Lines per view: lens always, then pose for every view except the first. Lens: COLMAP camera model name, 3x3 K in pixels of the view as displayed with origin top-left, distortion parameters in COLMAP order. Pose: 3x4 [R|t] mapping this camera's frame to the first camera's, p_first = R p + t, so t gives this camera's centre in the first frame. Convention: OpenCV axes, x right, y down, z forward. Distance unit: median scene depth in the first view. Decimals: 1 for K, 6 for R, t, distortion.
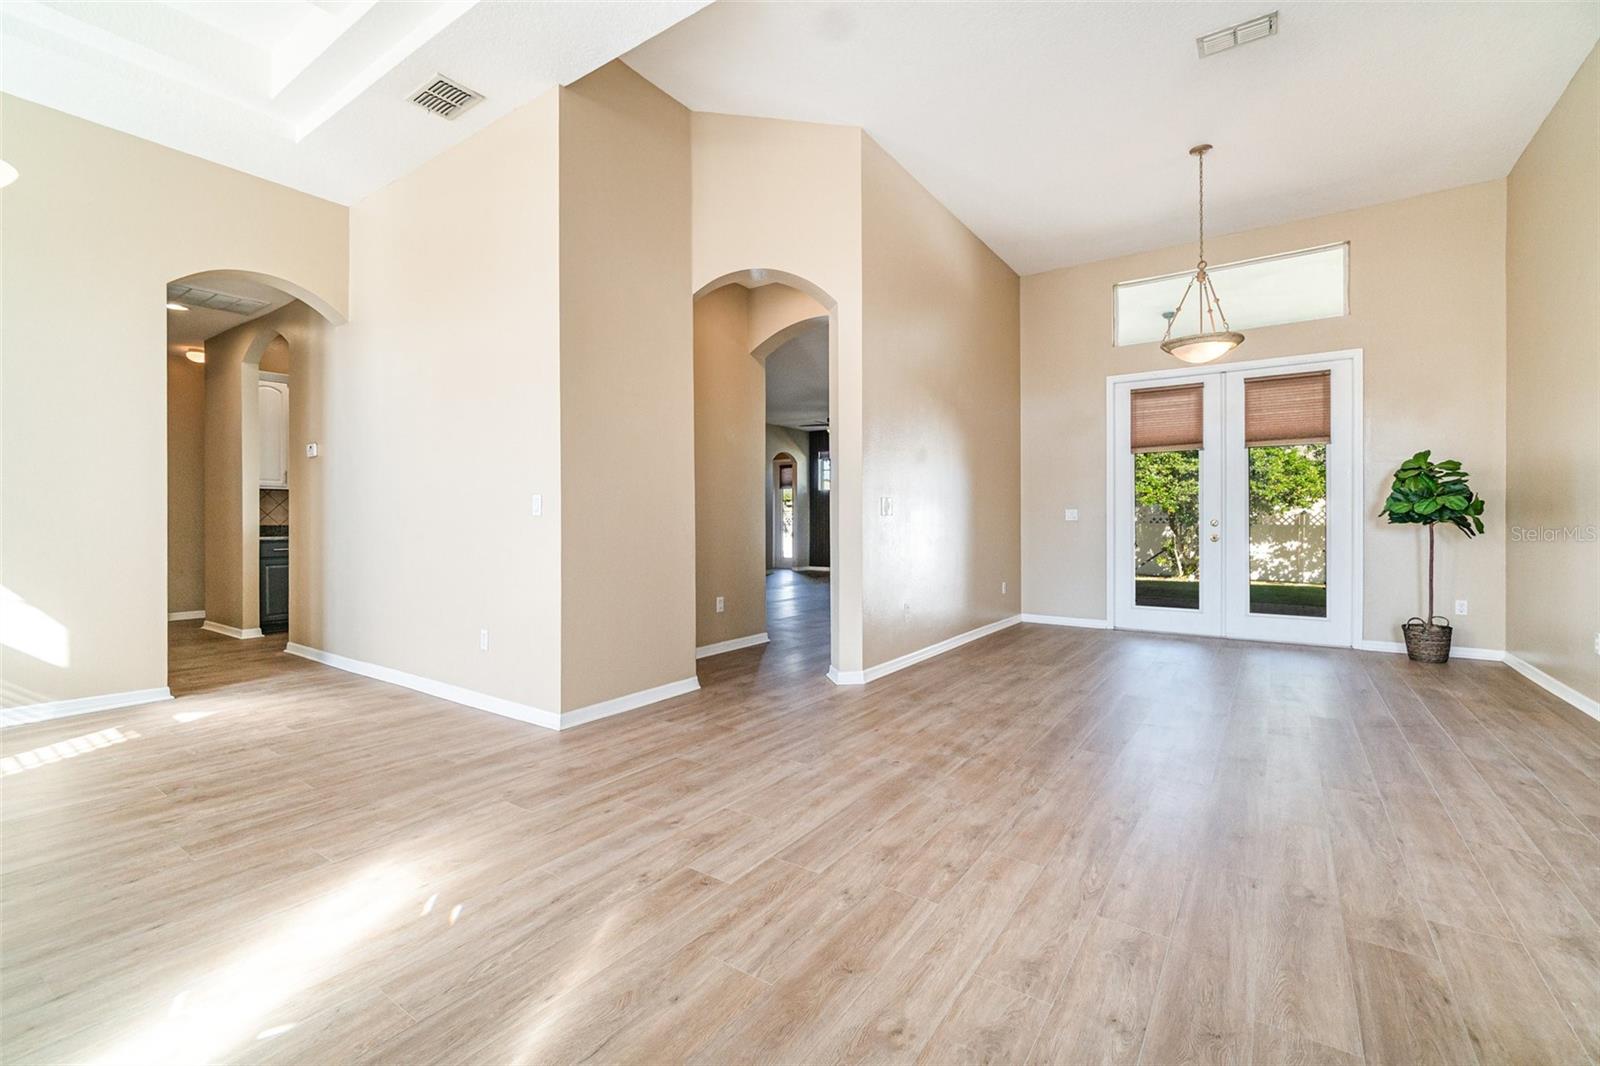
lens RADIAL K [[691.2, 0, 796.1], [0, 691.2, 522.0], [0, 0, 1]] dist [0.000450, 0.000169]
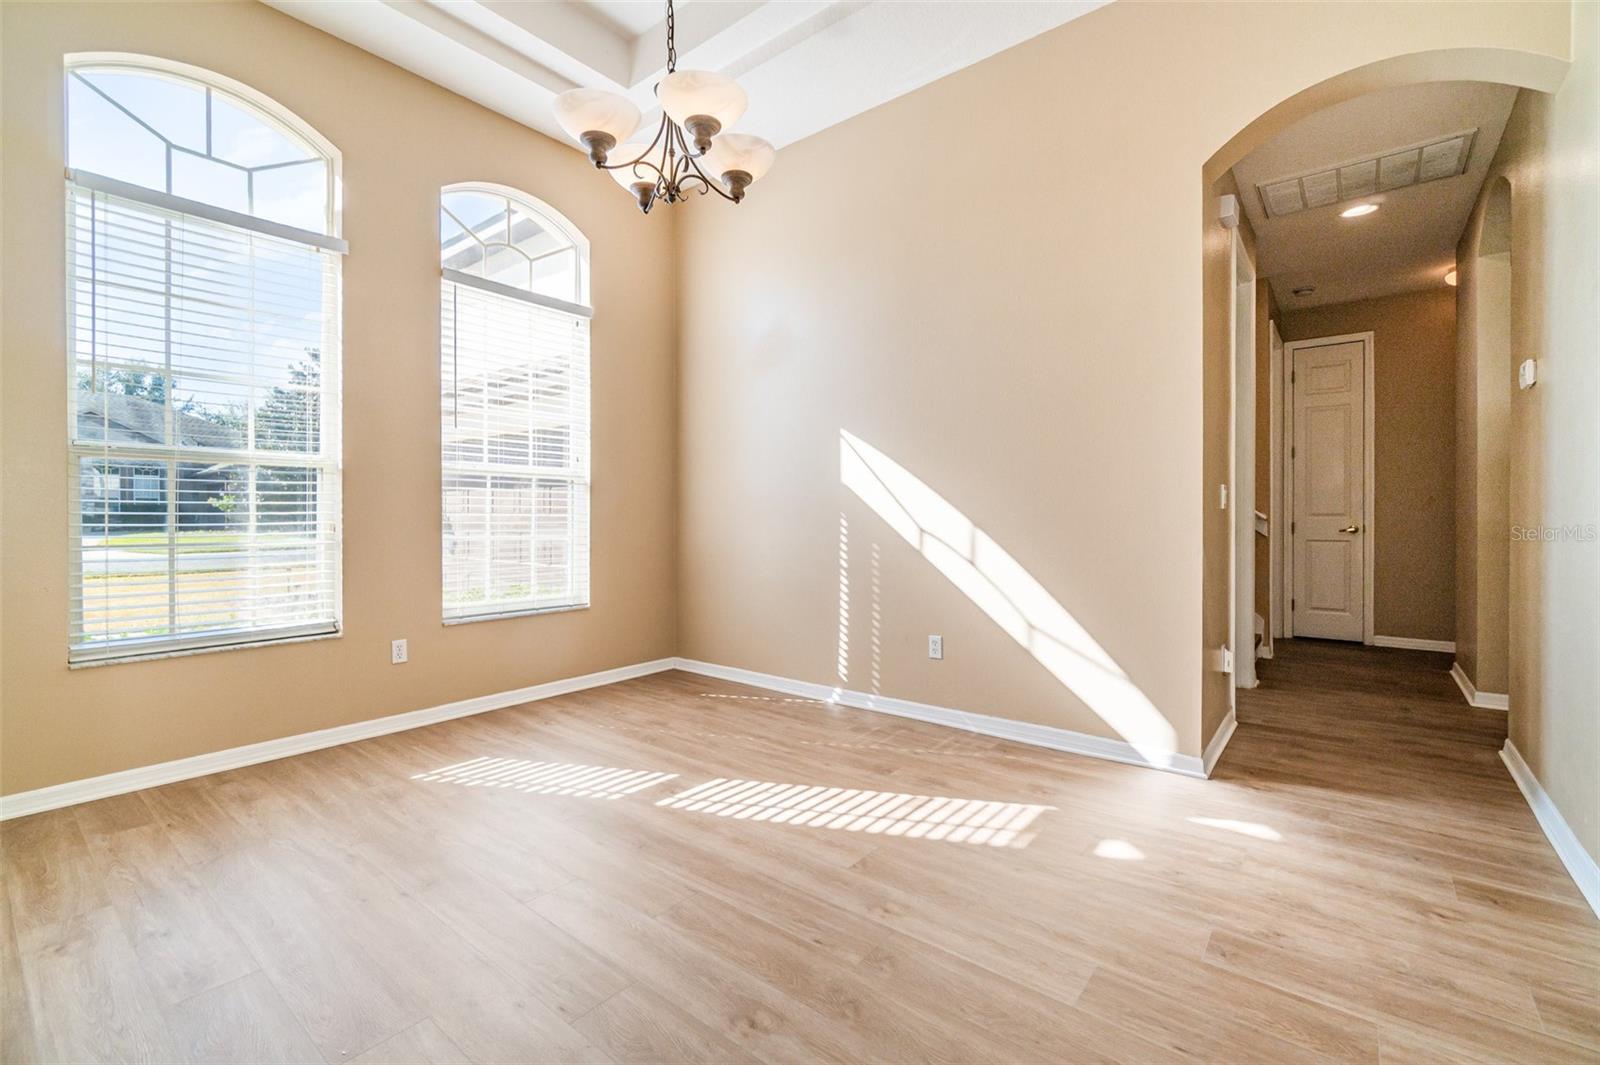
lens RADIAL K [[691.2, 0, 800.8], [0, 691.2, 527.2], [0, 0, 1]] dist [0.000450, 0.000169]
pose [[-0.073895, 0.006369, -0.997246, -0.213368], [-0.008009, 0.999944, 0.006980, 0.010930], [0.997234, 0.008502, -0.073840, 0.672001]]
